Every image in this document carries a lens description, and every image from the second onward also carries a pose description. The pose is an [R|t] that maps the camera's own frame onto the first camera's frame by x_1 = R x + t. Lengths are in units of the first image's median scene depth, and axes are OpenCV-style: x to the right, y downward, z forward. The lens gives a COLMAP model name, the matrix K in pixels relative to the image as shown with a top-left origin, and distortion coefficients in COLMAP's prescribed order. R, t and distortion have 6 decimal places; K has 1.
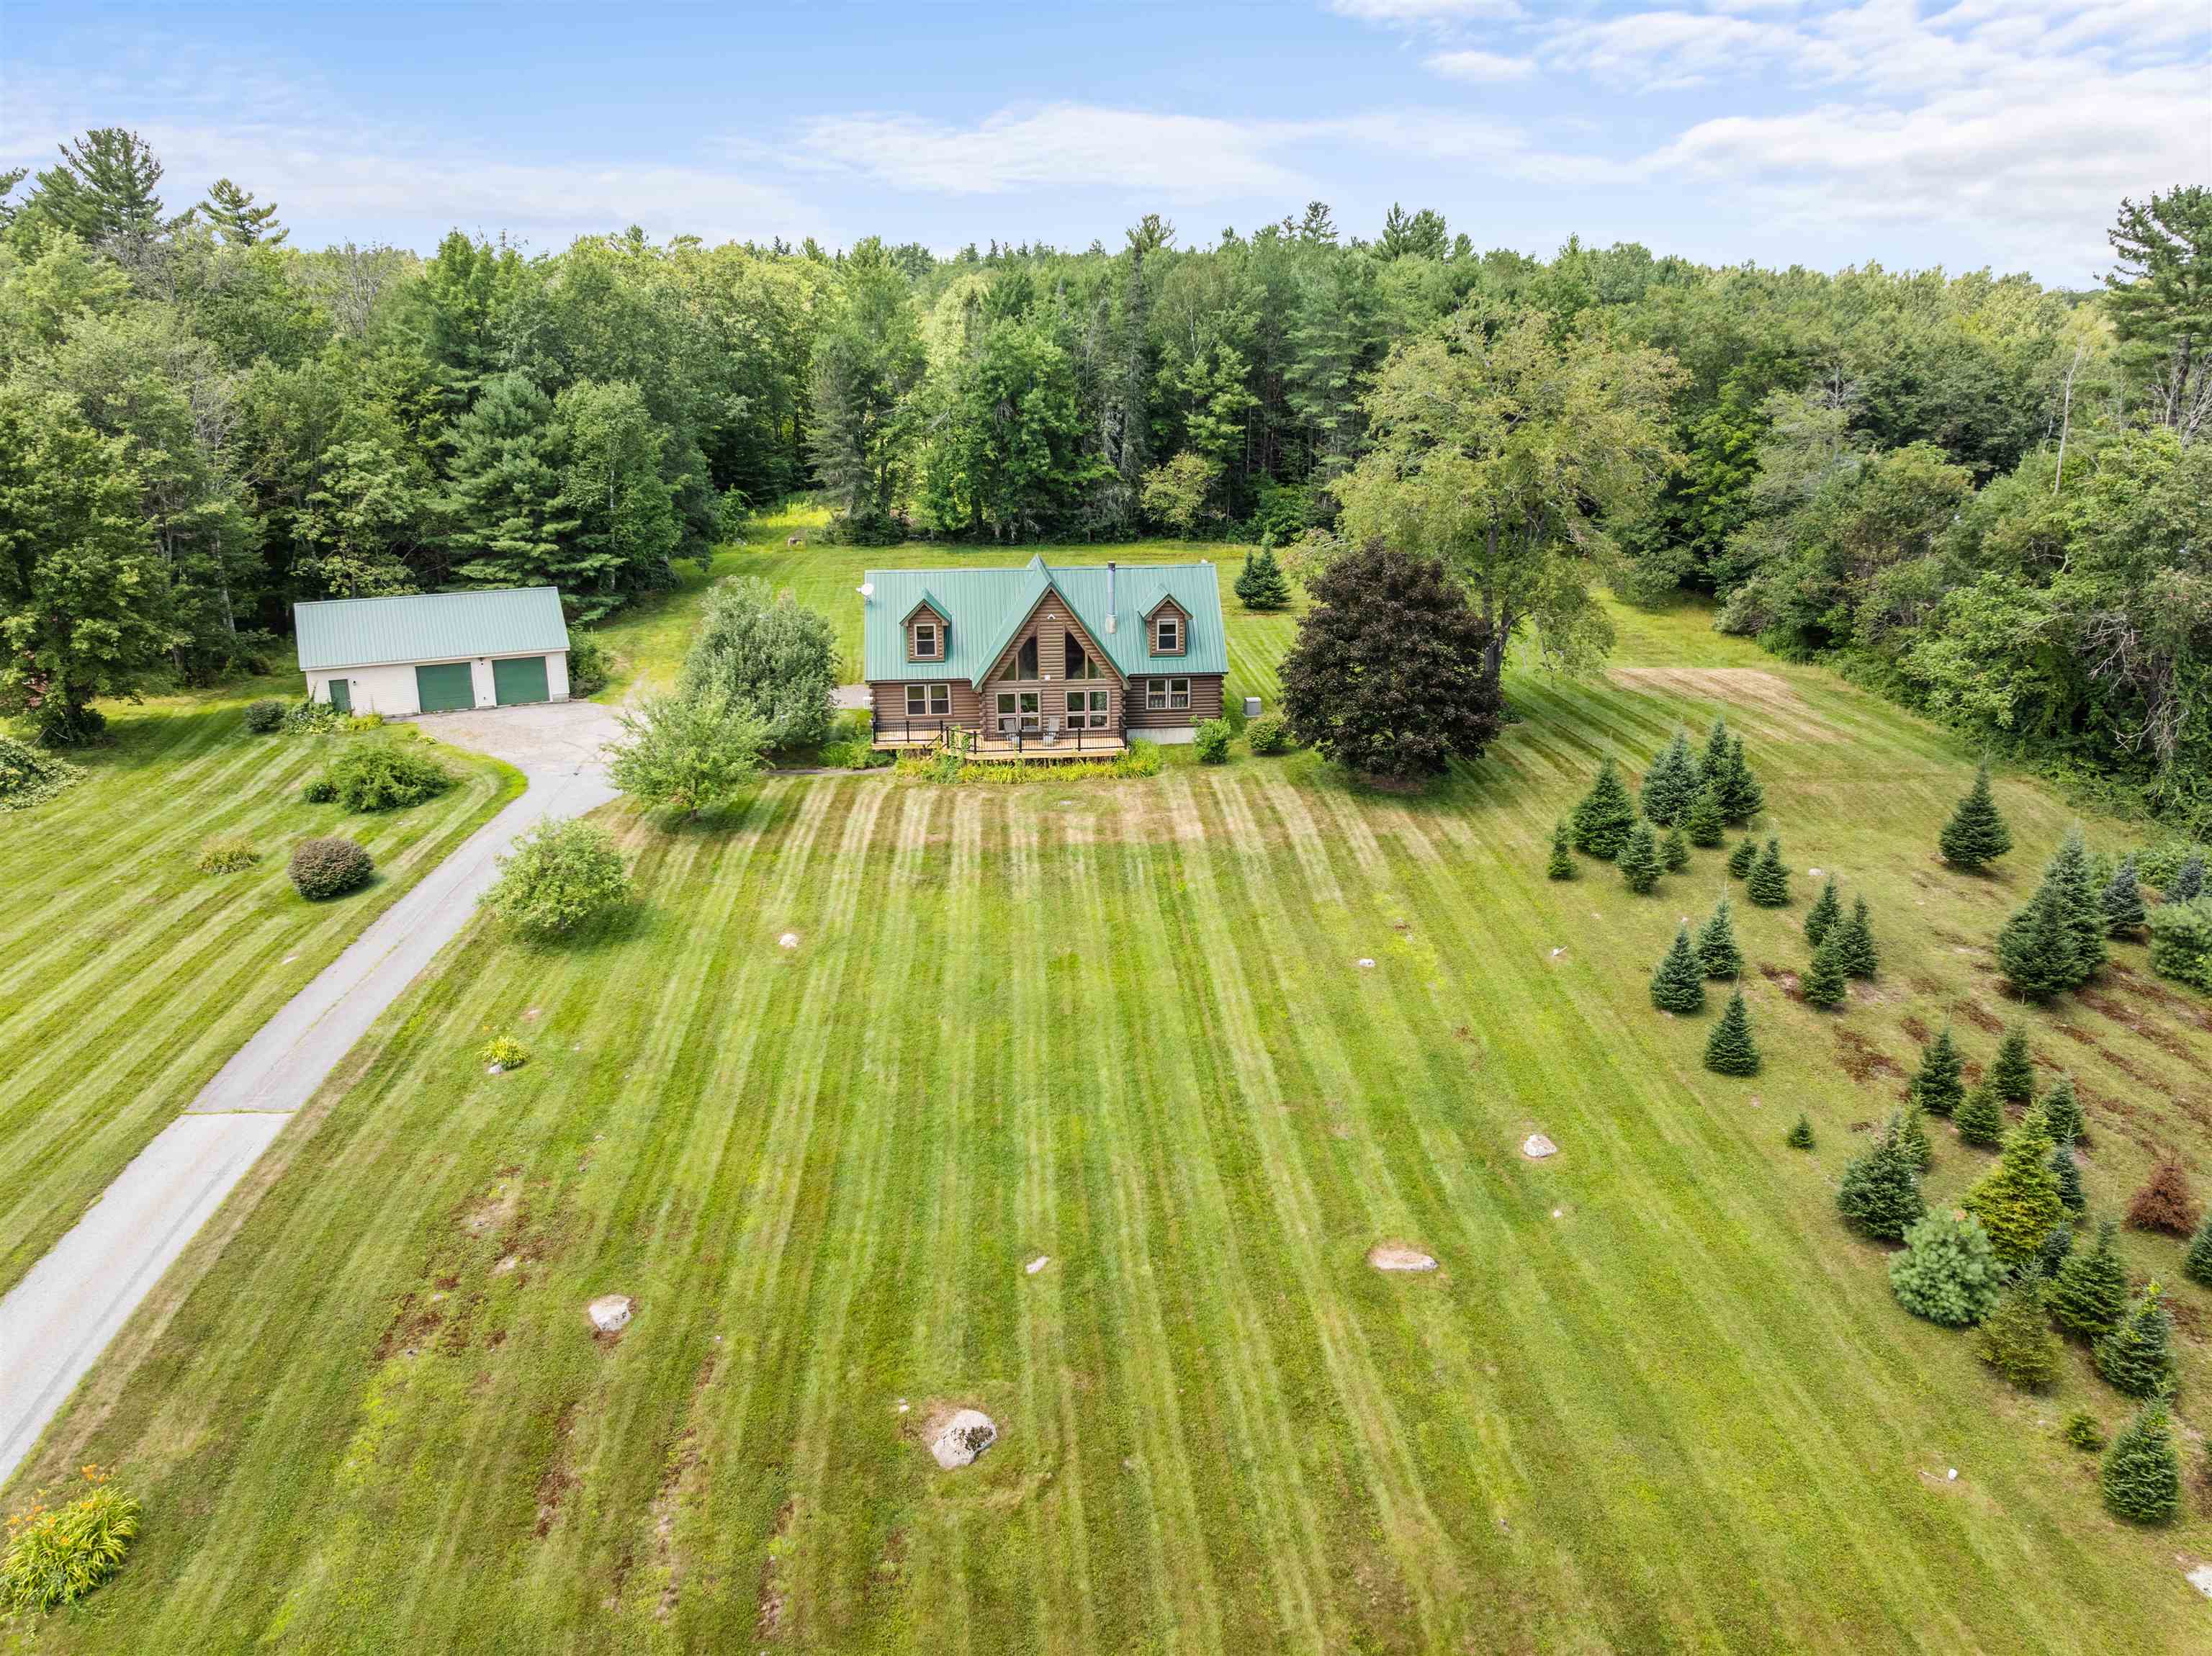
lens RADIAL K [[1565.8, 0, 1110.0], [0, 1565.8, 820.6], [0, 0, 1]] dist [-0.040178, -0.009550]
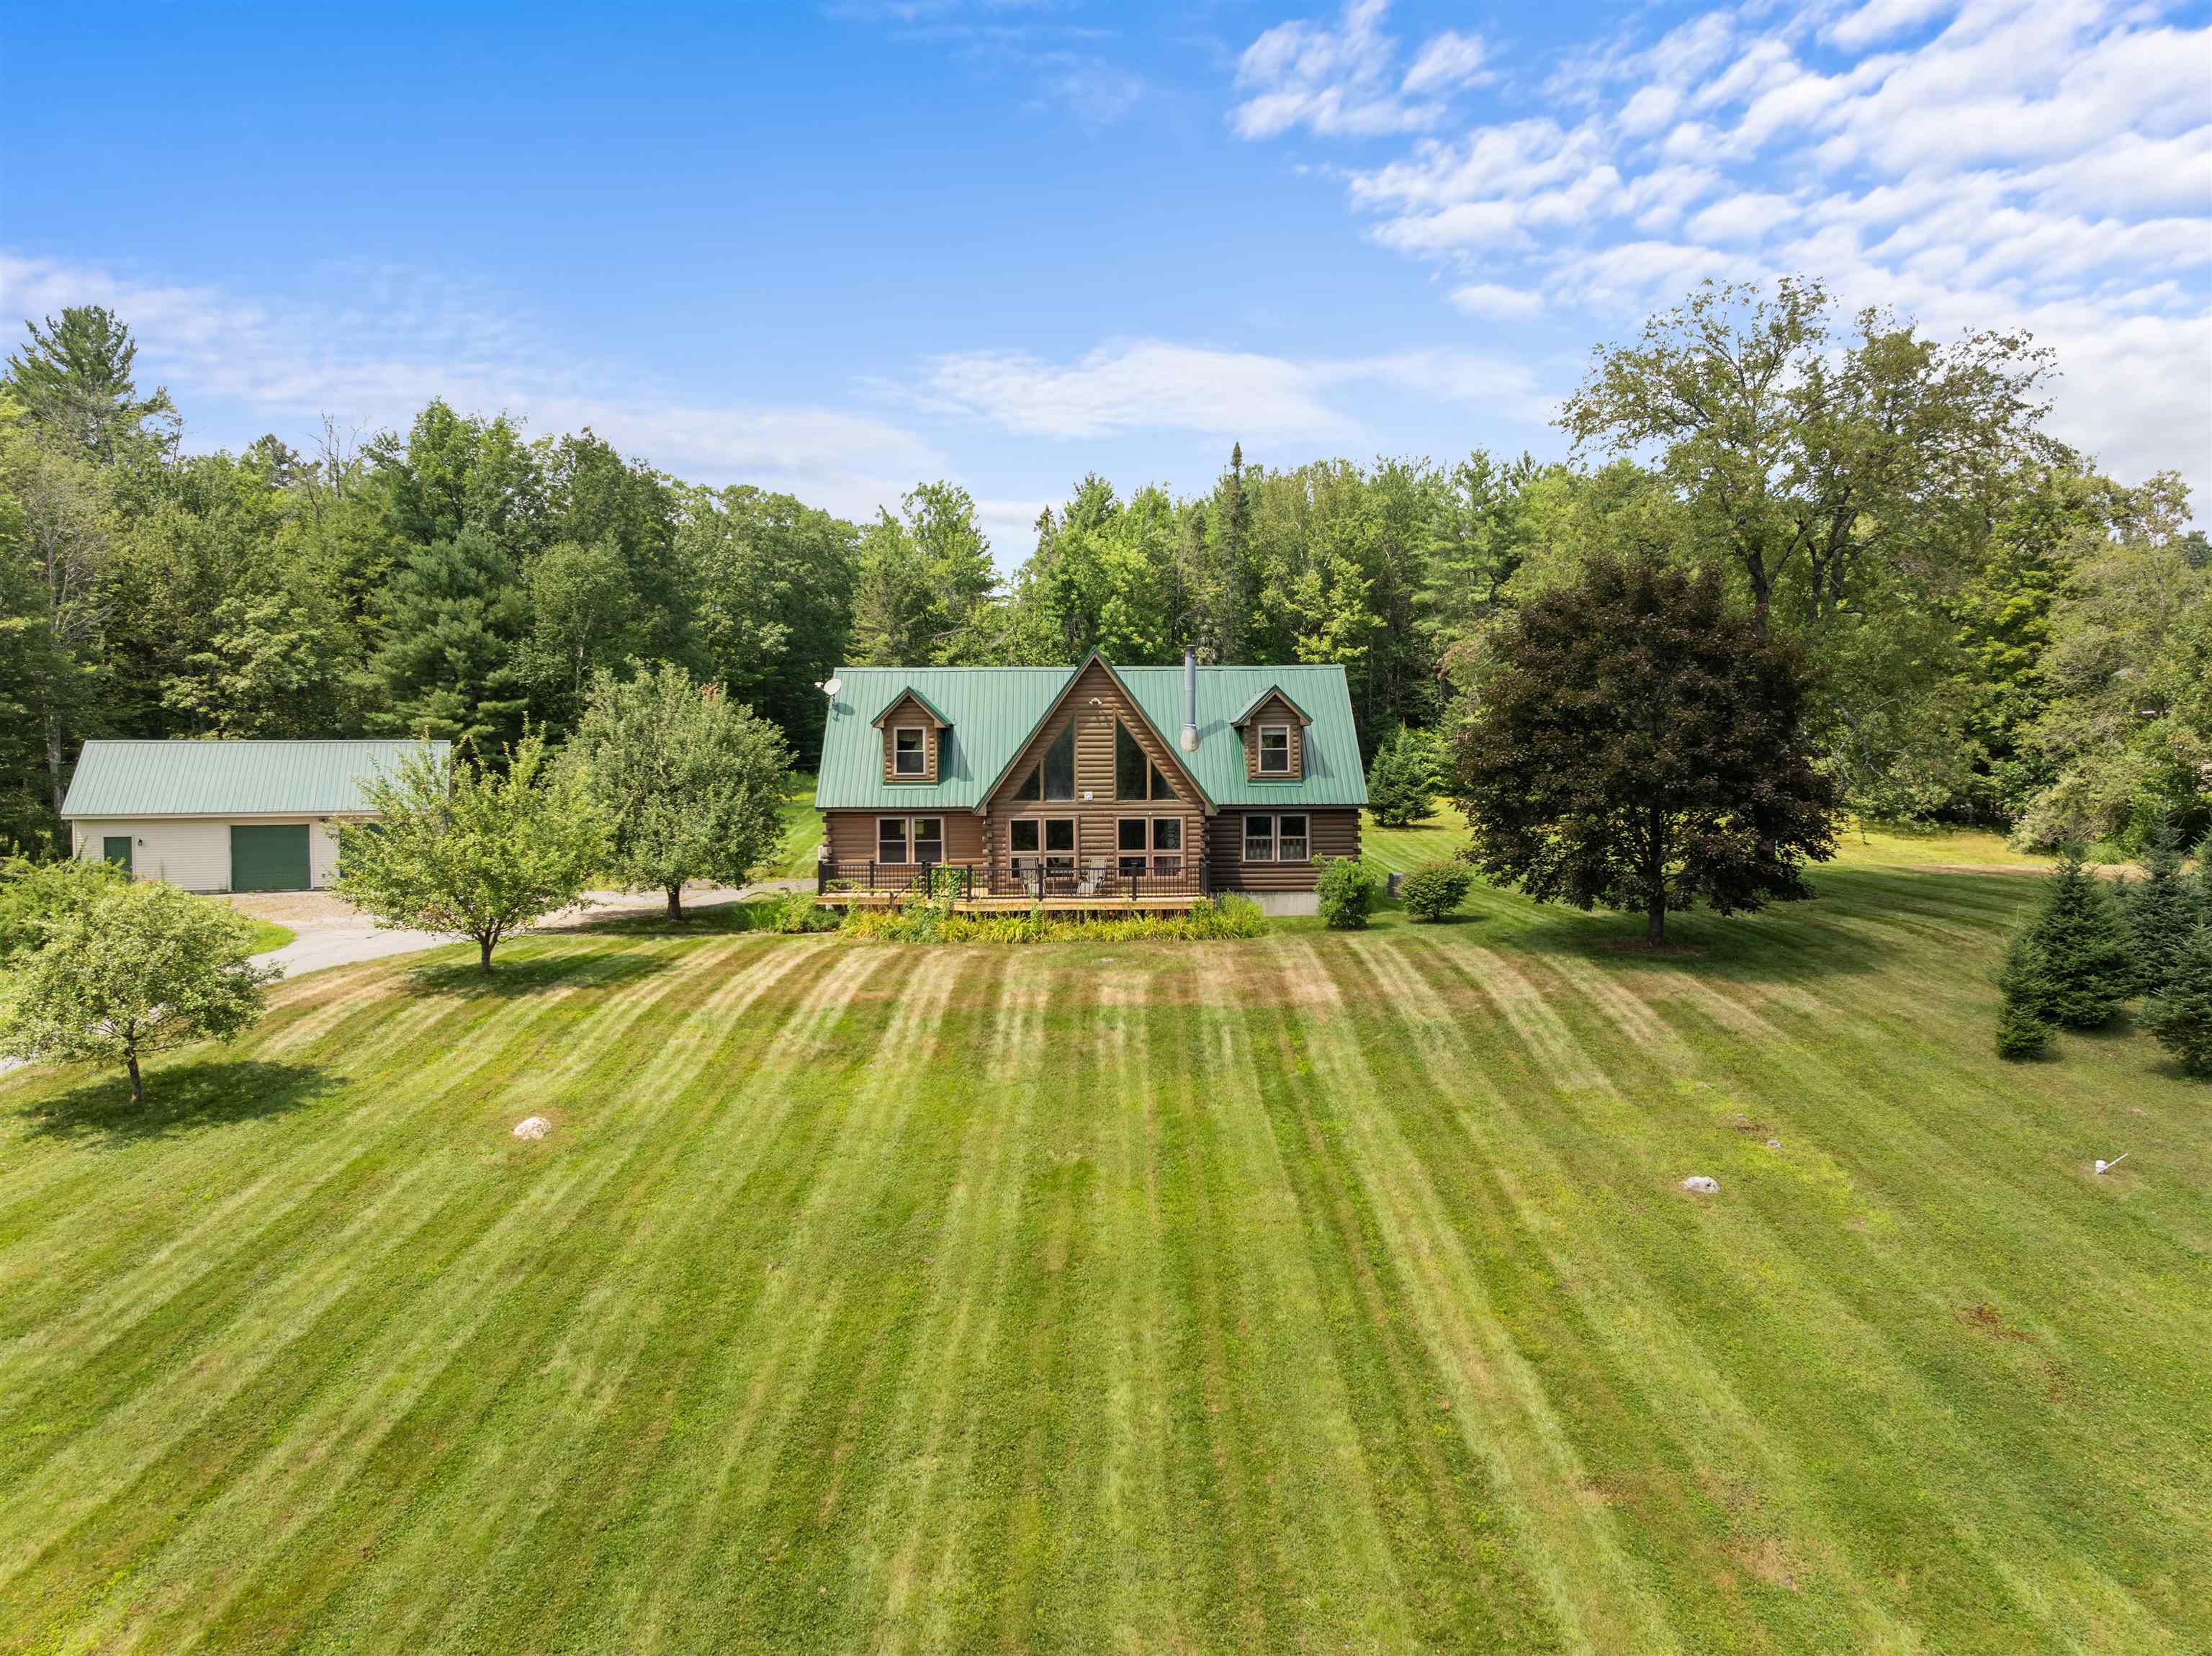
lens RADIAL K [[1565.8, 0, 1106.3], [0, 1565.8, 819.5], [0, 0, 1]] dist [-0.040178, -0.009550]
pose [[0.997400, -0.000302, -0.072060, 0.014175], [-0.017275, 0.969830, -0.243169, 0.075885], [0.069960, 0.243782, 0.967304, 0.380338]]
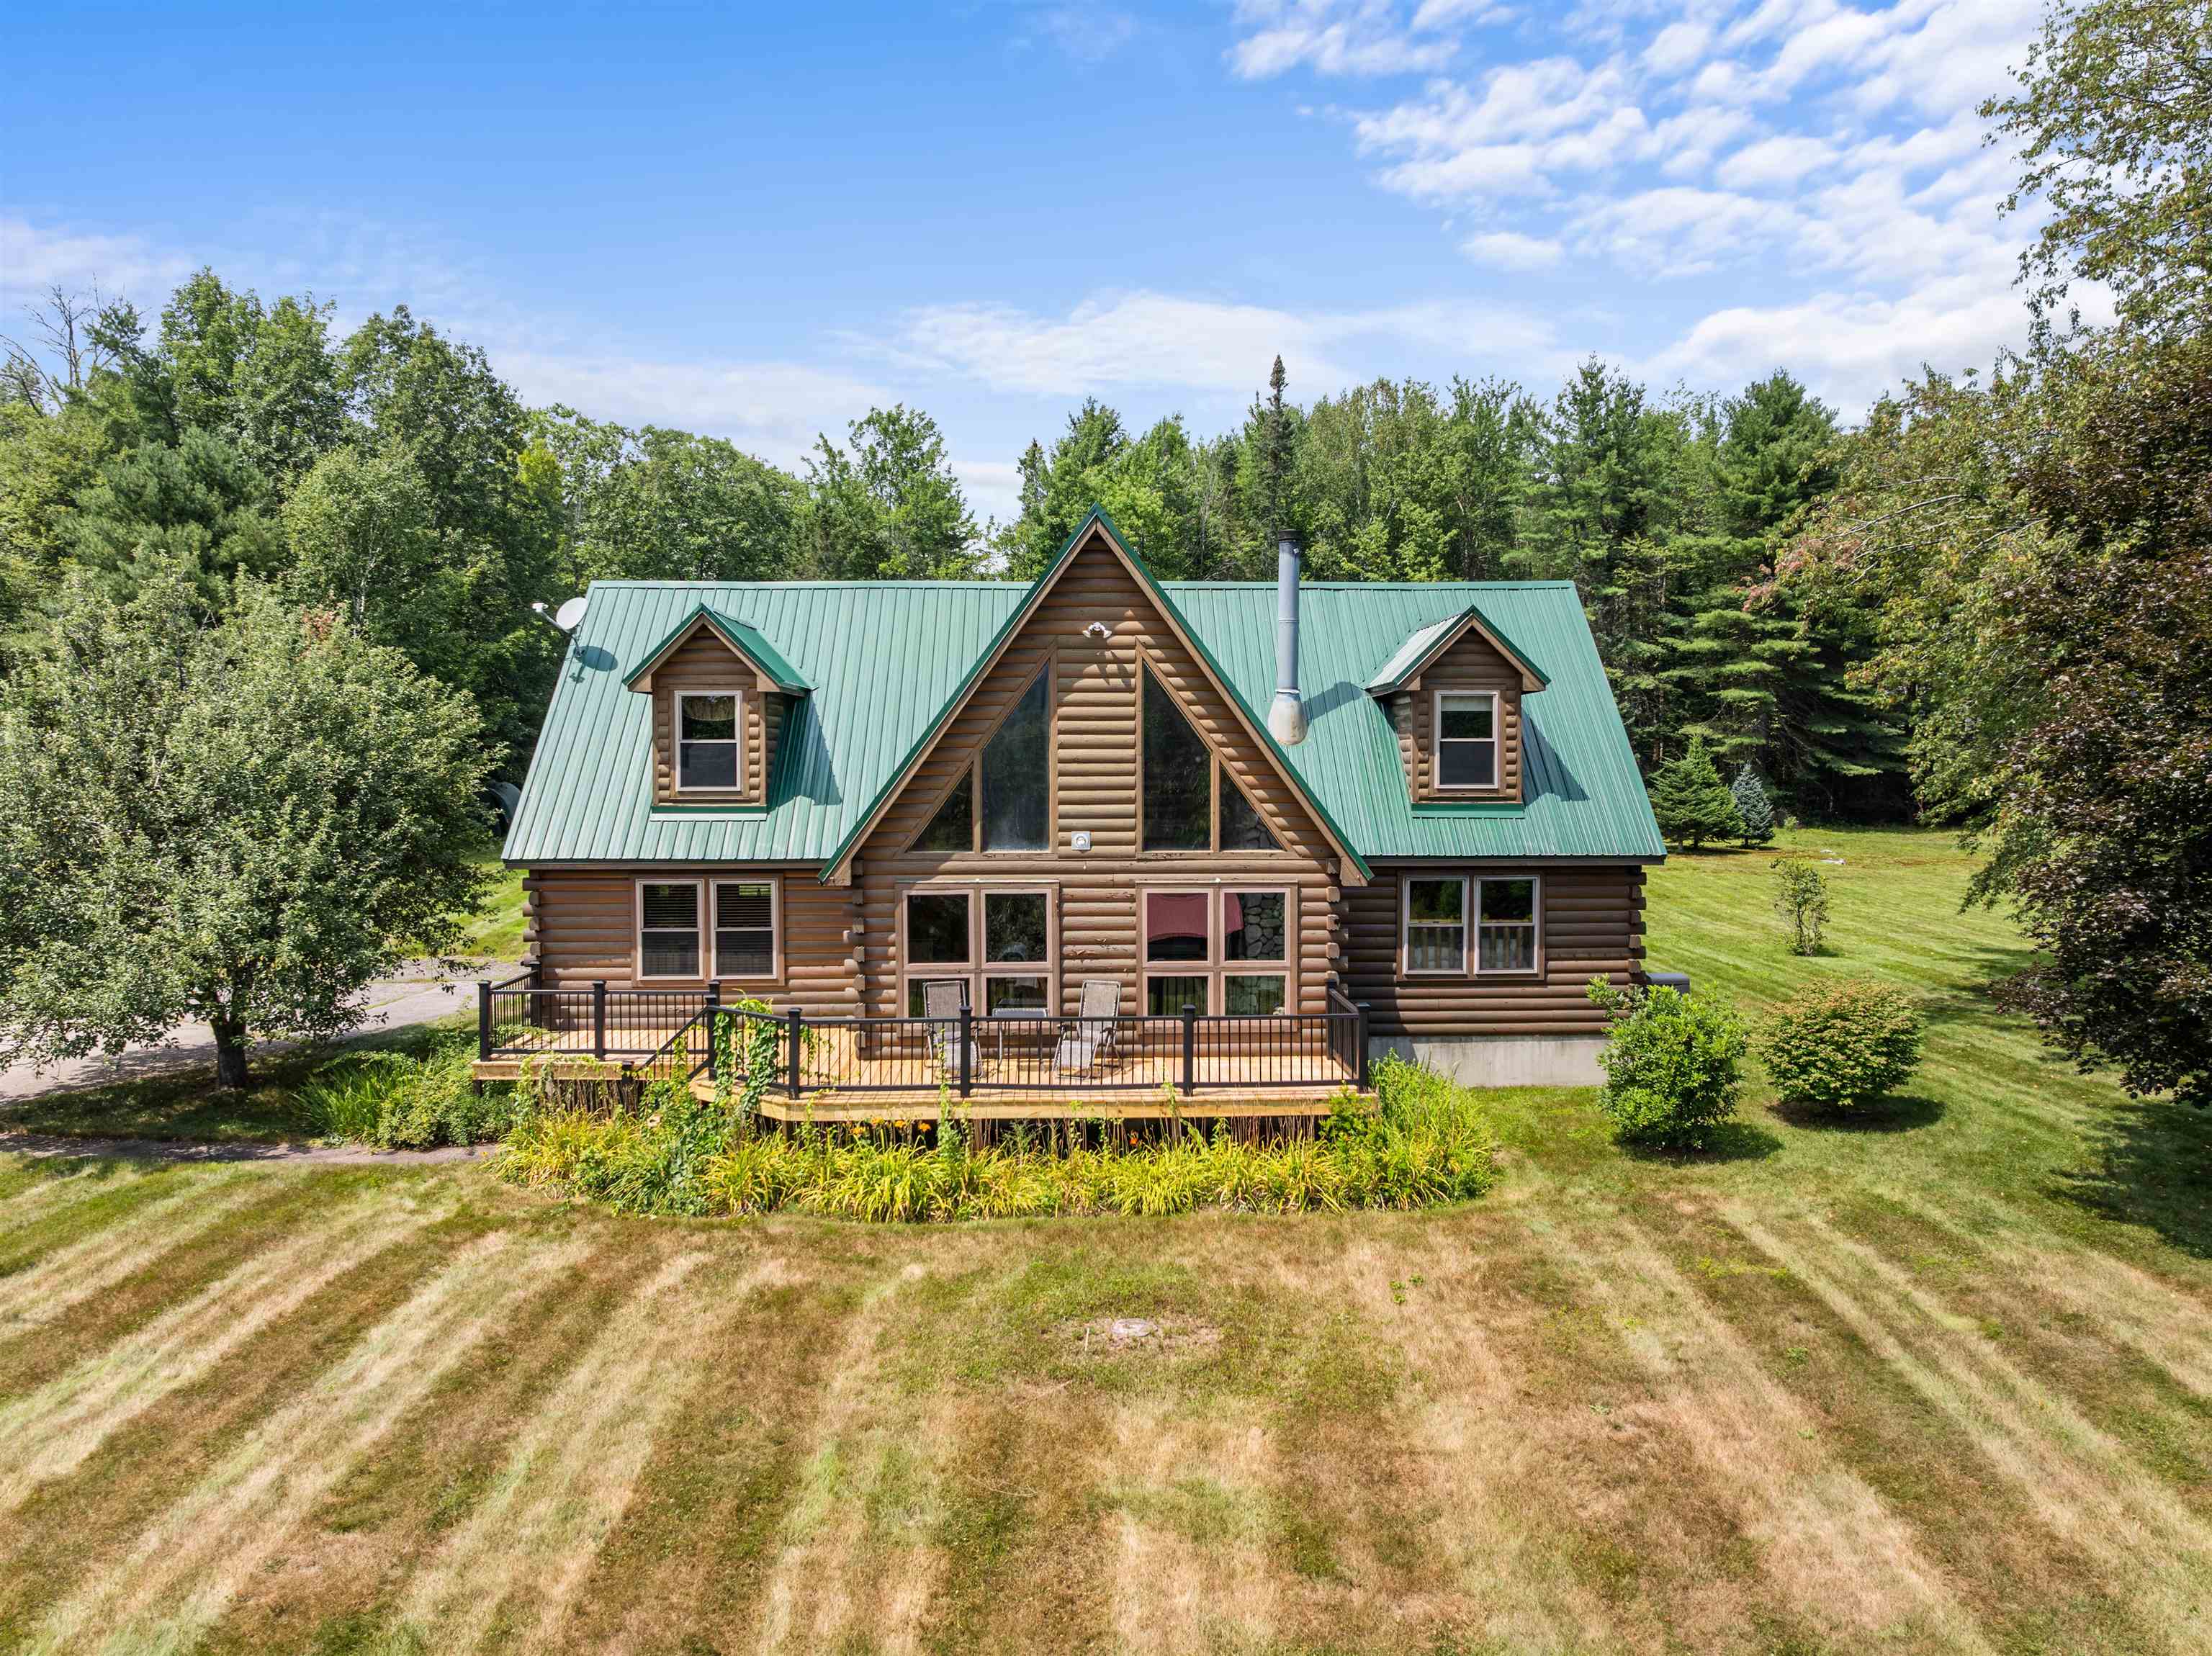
lens RADIAL K [[1555.8, 0, 1096.8], [0, 1555.8, 826.8], [0, 0, 1]] dist [-0.029269, -0.001733]
pose [[0.996997, 0.004004, -0.077332, -0.014723], [-0.022580, 0.970295, -0.240868, -0.024693], [0.074071, 0.241891, 0.967472, 0.726723]]
